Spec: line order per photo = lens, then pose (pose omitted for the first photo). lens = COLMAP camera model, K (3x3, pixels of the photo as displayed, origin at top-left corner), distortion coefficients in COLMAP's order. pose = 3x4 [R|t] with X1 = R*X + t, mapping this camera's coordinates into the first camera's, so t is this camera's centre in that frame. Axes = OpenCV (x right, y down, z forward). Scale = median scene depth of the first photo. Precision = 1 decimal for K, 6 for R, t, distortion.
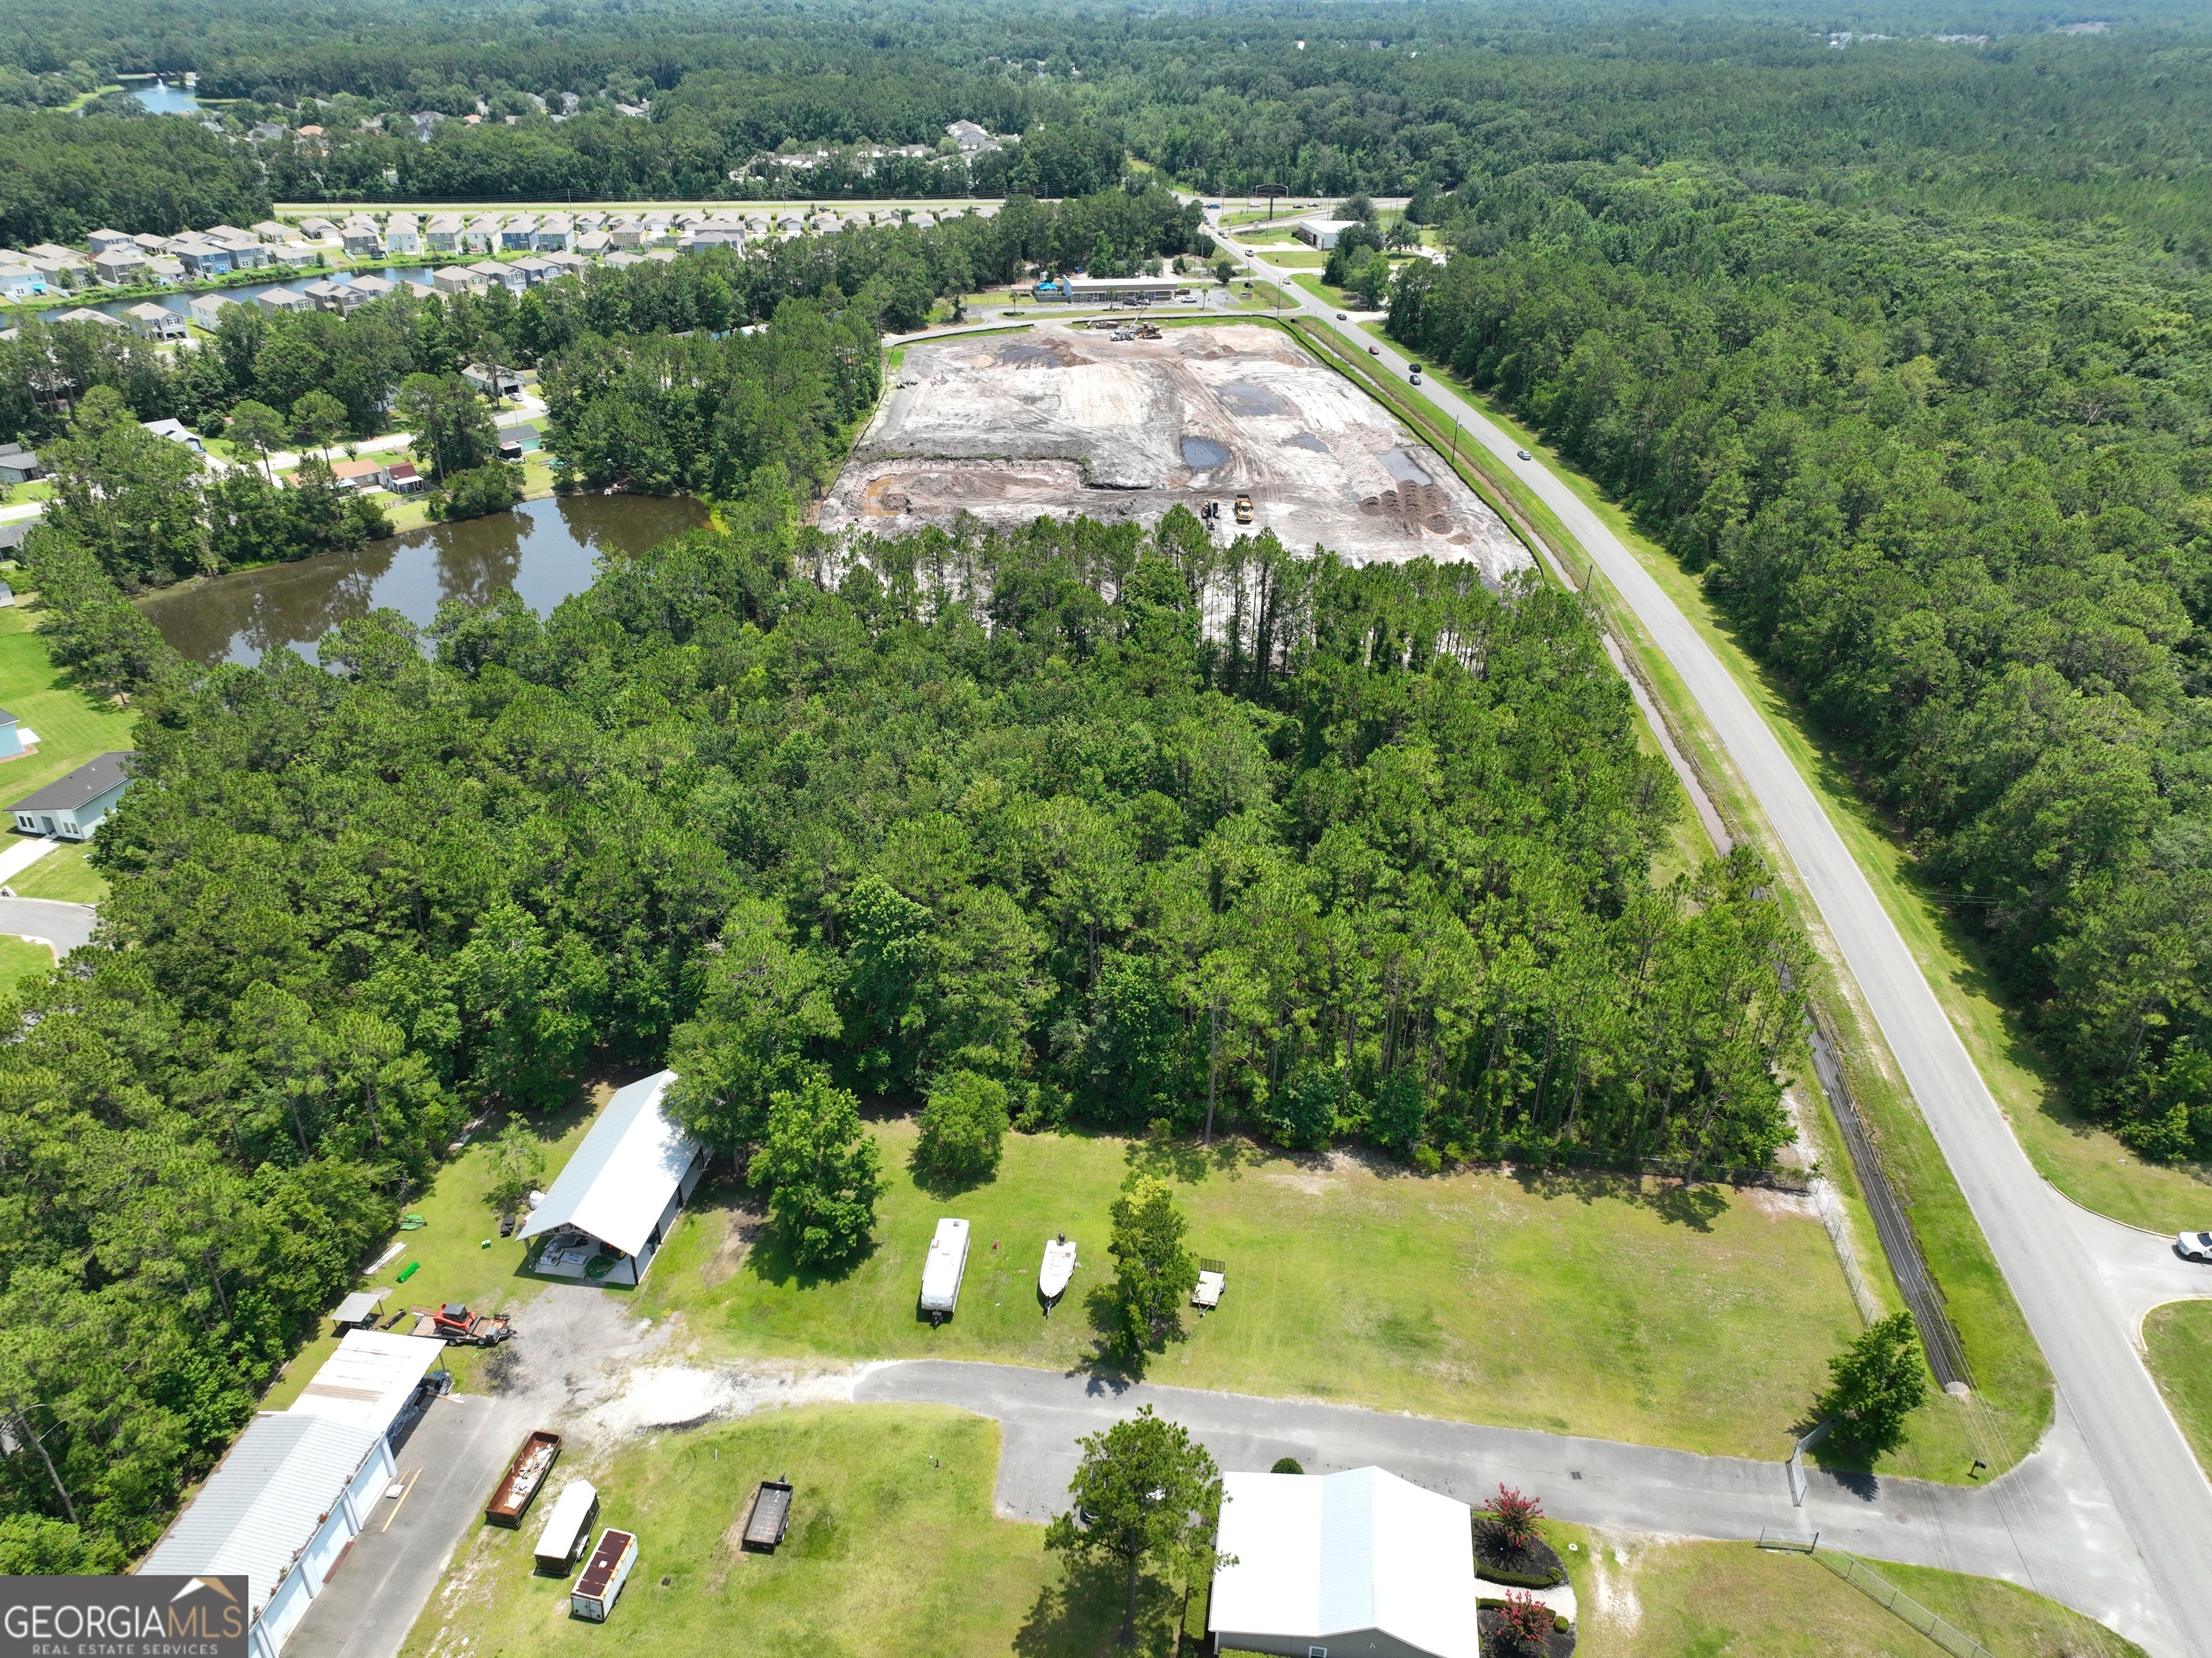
lens RADIAL K [[1555.9, 0, 1103.0], [0, 1555.9, 830.3], [0, 0, 1]] dist [-0.005593, 0.024940]
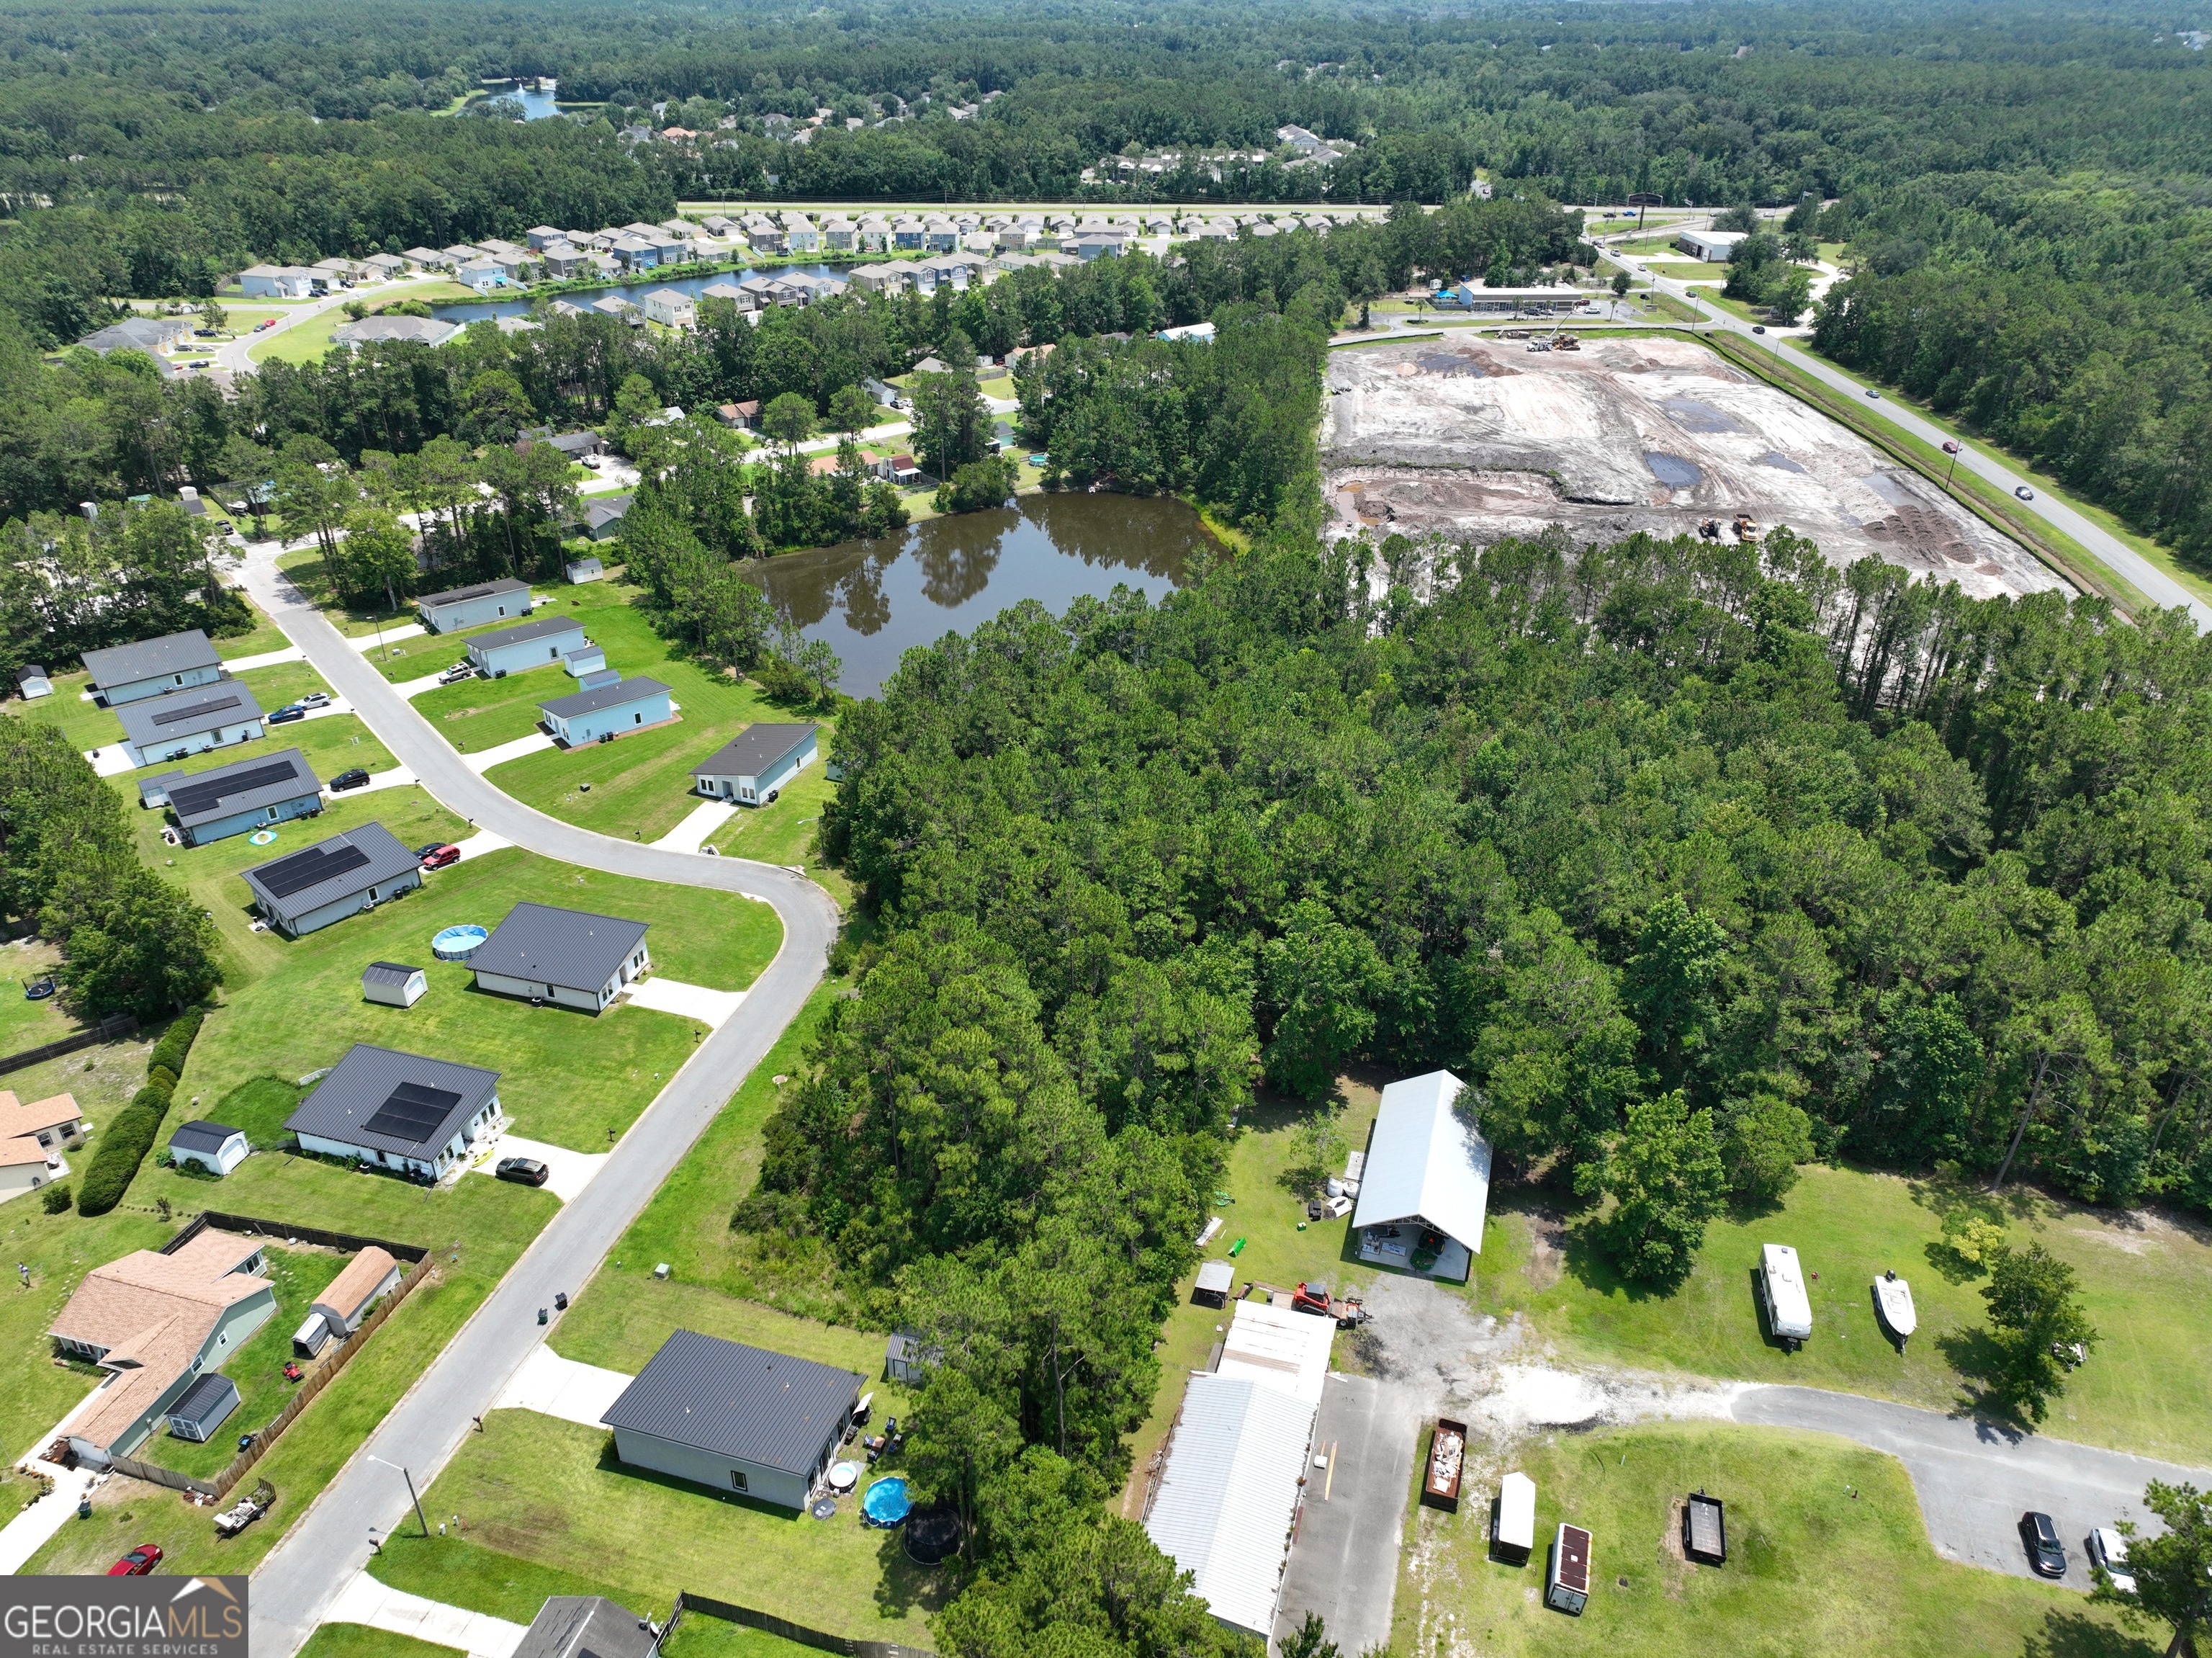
lens RADIAL K [[1555.9, 0, 1102.3], [0, 1555.9, 827.1], [0, 0, 1]] dist [-0.005593, 0.024940]
pose [[0.990966, 0.060525, -0.119677, -0.176539], [-0.060816, 0.998148, 0.001227, 0.003363], [0.119529, 0.006062, 0.992812, -0.017620]]
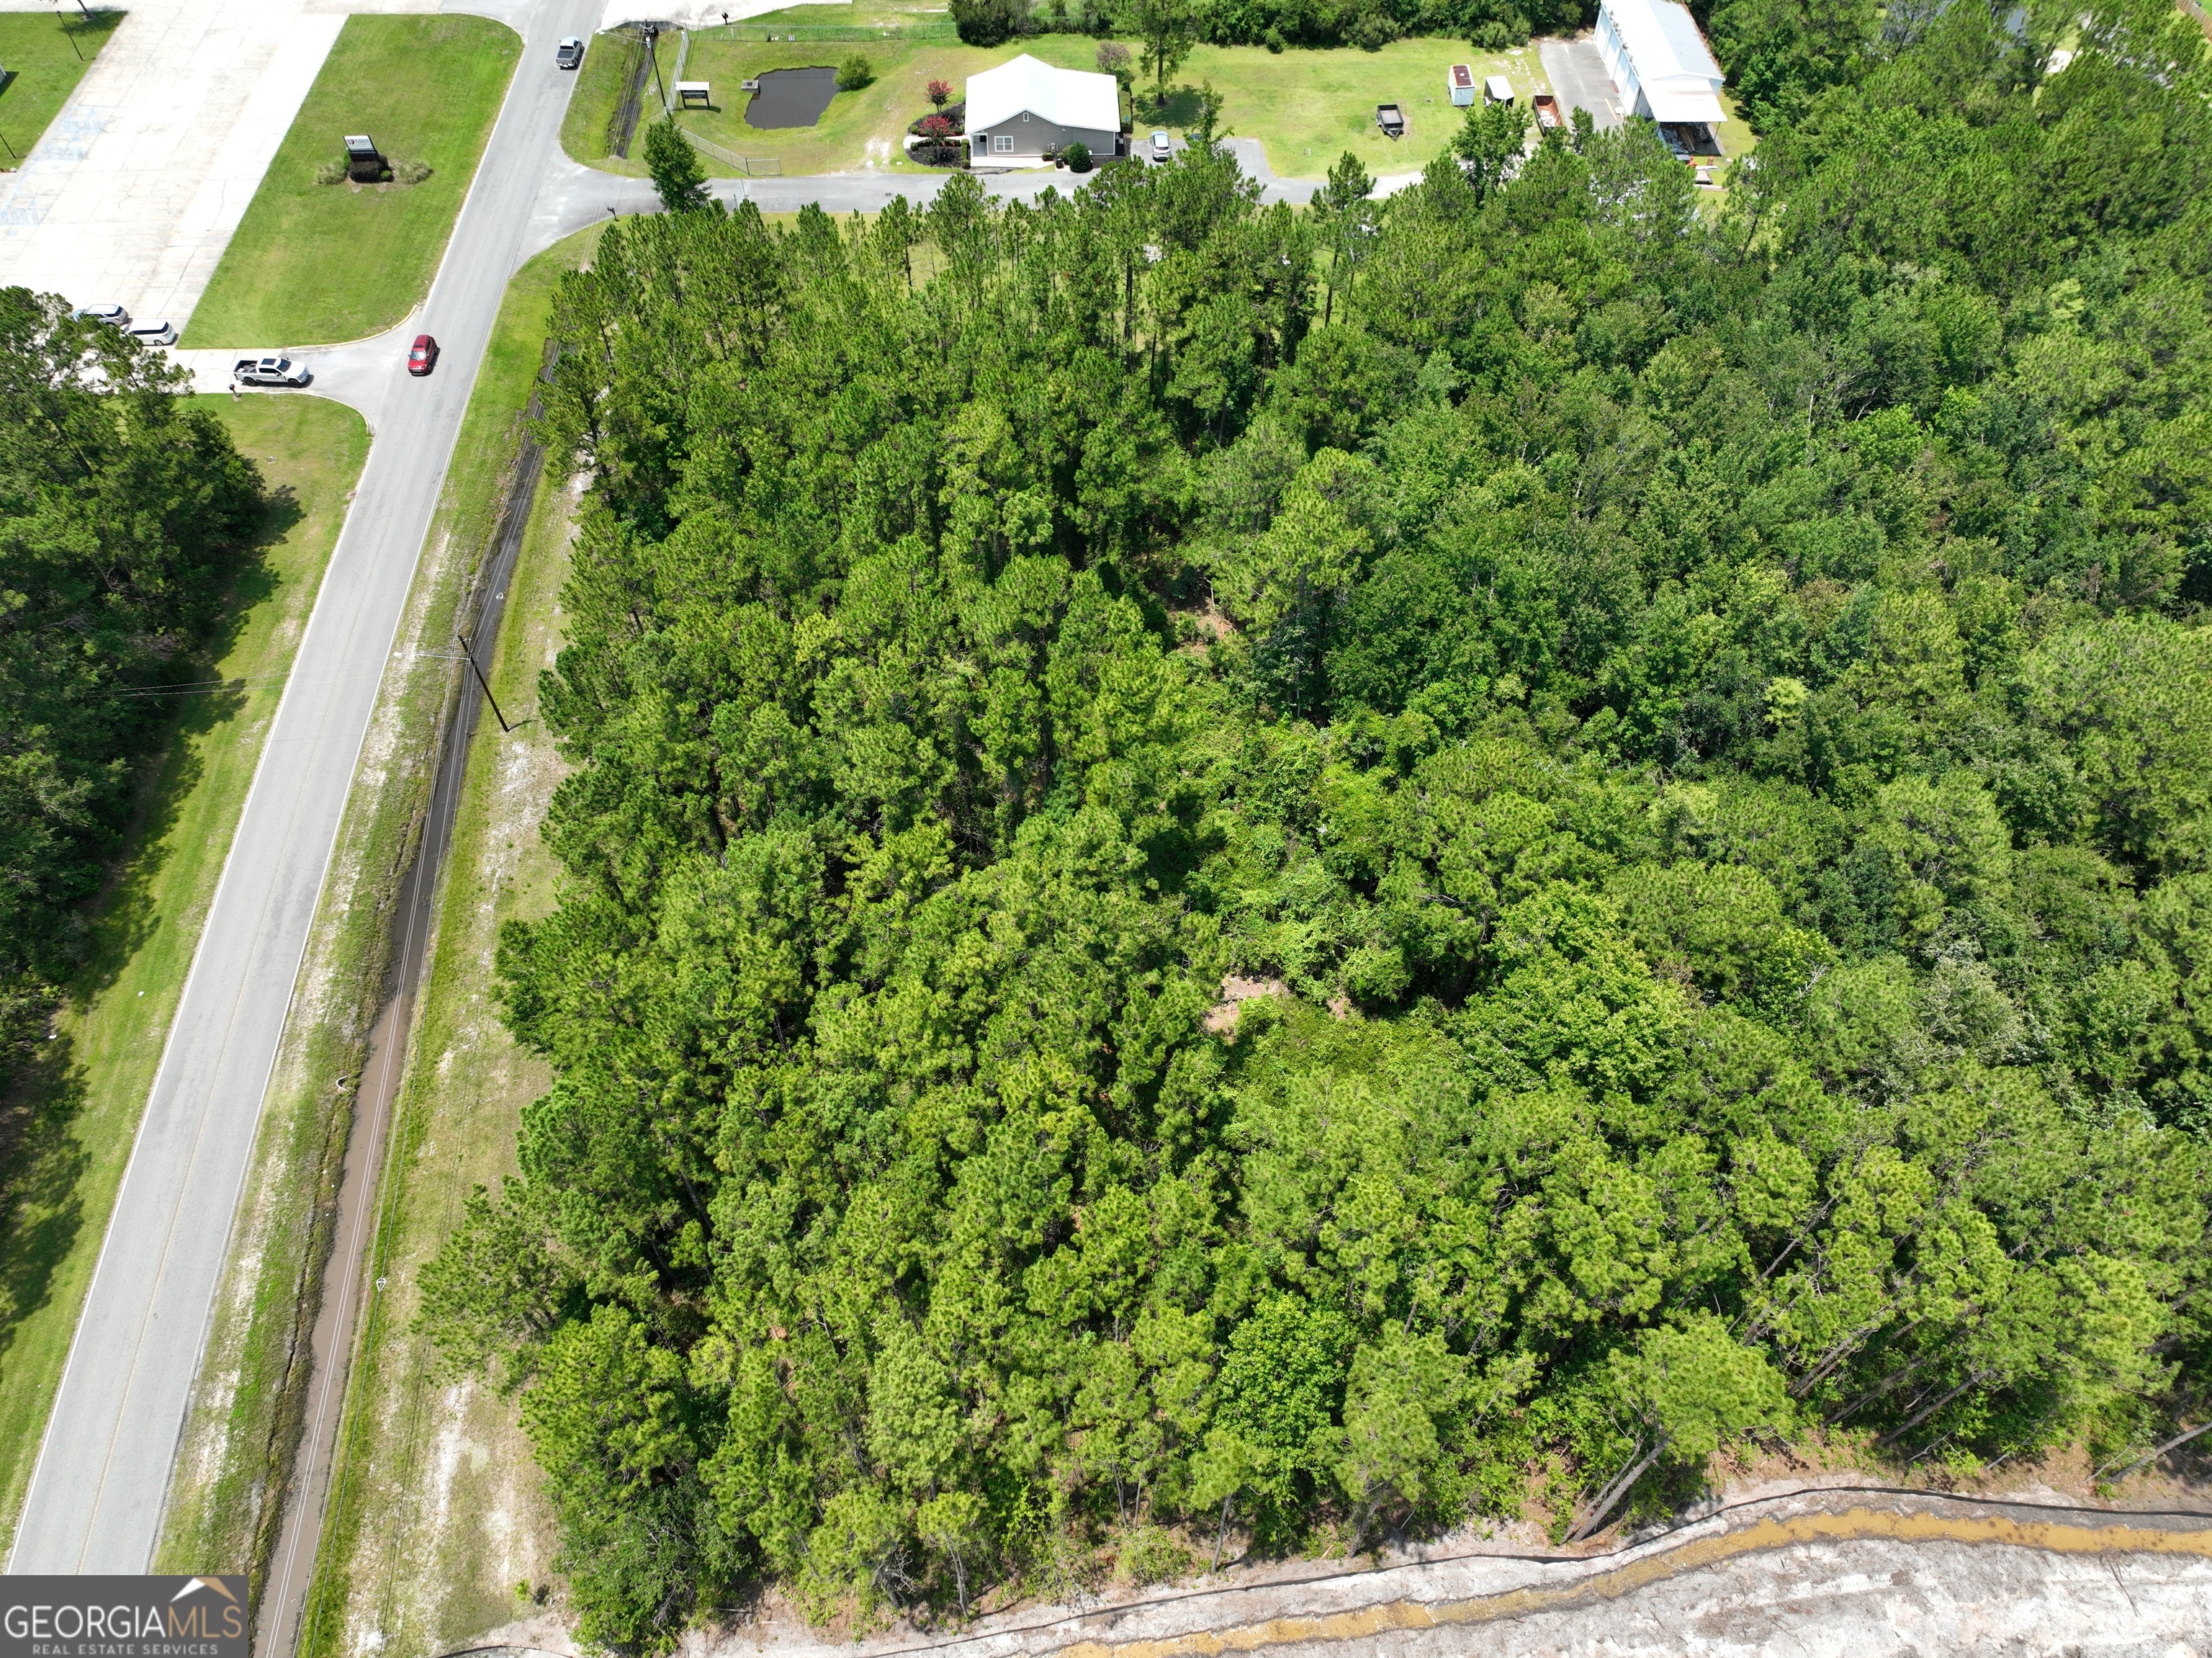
lens RADIAL K [[1555.9, 0, 1107.1], [0, 1555.9, 821.2], [0, 0, 1]] dist [-0.005593, 0.024940]
pose [[-0.982324, 0.136363, -0.128237, 0.134147], [-0.108380, 0.144235, 0.983590, -0.356616], [0.152622, 0.980103, -0.126906, 0.654201]]
